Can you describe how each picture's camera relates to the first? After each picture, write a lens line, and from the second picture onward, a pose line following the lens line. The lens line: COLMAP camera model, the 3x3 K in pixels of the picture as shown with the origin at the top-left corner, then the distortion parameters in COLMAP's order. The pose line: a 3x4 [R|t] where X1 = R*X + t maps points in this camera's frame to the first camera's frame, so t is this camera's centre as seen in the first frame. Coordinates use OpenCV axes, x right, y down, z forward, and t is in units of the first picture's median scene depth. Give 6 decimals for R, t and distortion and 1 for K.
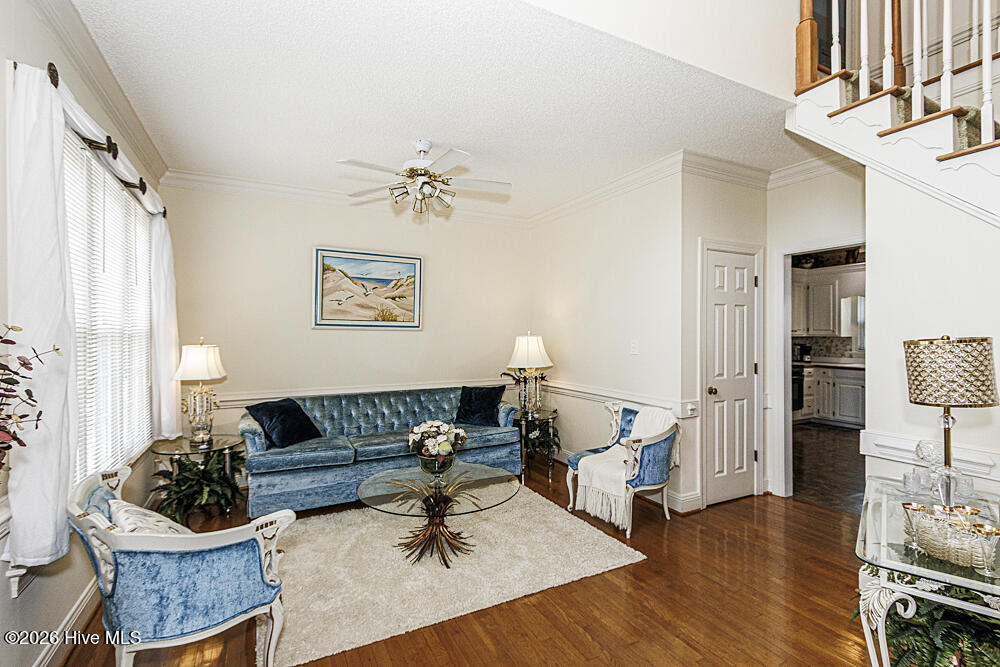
lens RADIAL K [[461.4, 0, 502.0], [0, 461.4, 335.8], [0, 0, 1]] dist [0.001752, -0.001668]
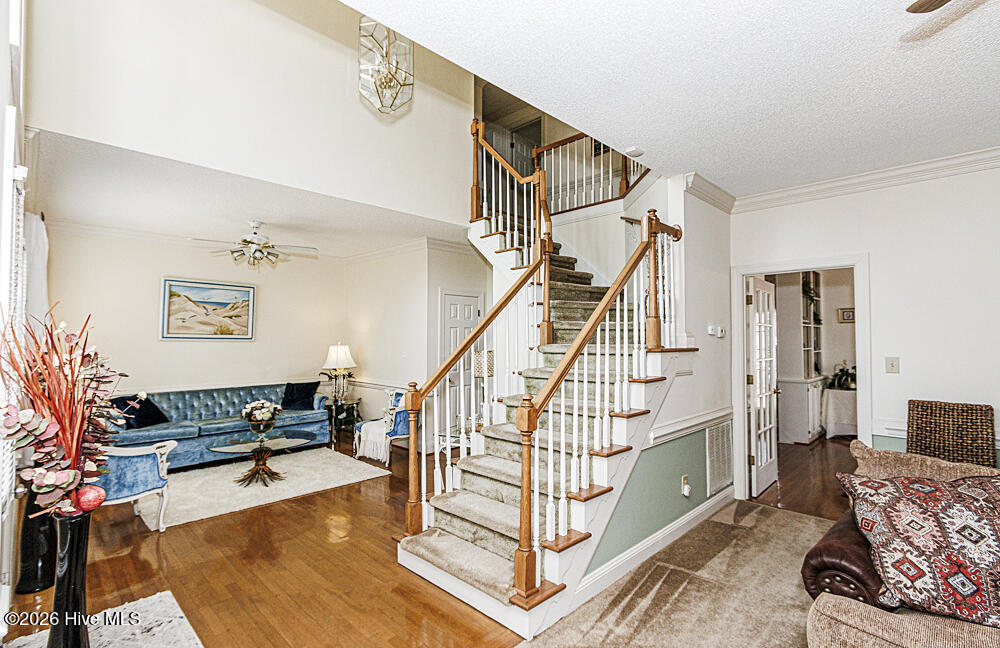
lens RADIAL K [[466.3, 0, 501.3], [0, 466.3, 327.1], [0, 0, 1]] dist [0.001606, -0.000141]
pose [[0.952793, 0.010449, 0.303441, 0.110622], [-0.002431, 0.999638, -0.026787, -0.021836], [-0.303611, 0.024784, 0.952474, -0.570273]]
